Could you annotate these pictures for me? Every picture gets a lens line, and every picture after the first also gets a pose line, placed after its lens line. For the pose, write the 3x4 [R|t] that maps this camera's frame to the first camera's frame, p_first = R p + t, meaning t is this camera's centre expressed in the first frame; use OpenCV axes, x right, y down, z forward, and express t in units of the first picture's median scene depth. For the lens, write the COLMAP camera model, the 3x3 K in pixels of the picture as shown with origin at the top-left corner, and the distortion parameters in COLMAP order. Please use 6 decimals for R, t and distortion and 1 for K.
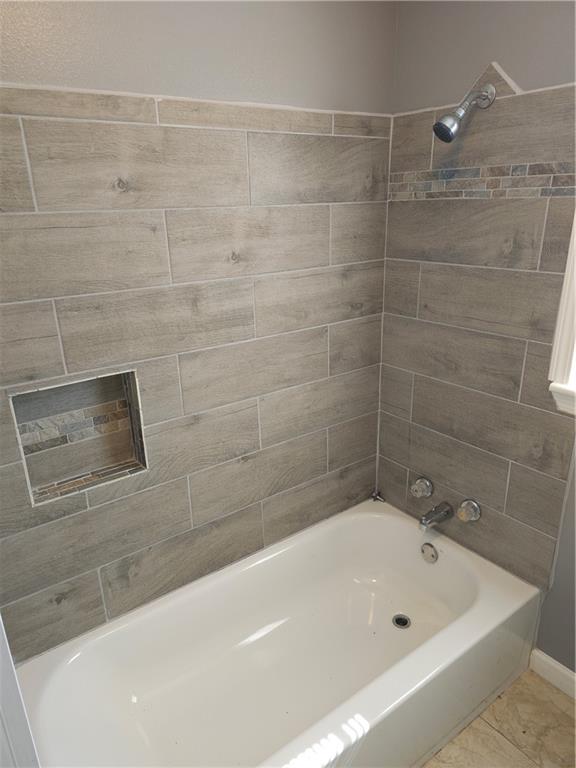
lens RADIAL K [[516.8, 0, 288.0], [0, 516.8, 384.0], [0, 0, 1]] dist [0.086014, -0.091660]
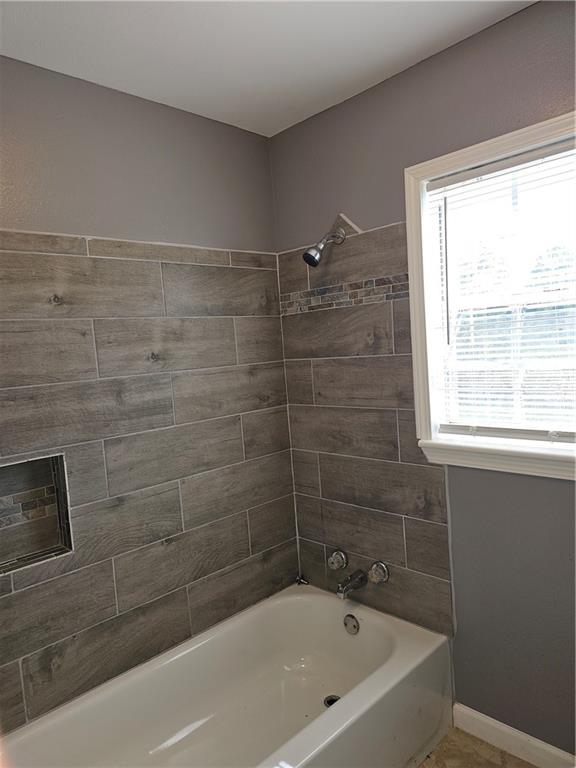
lens RADIAL K [[516.8, 0, 288.0], [0, 516.8, 384.0], [0, 0, 1]] dist [0.086014, -0.091660]
pose [[0.990398, -0.057596, 0.125674, 0.047321], [0.089829, 0.959124, -0.268349, 0.157600], [-0.105081, 0.277062, 0.955089, -0.155320]]
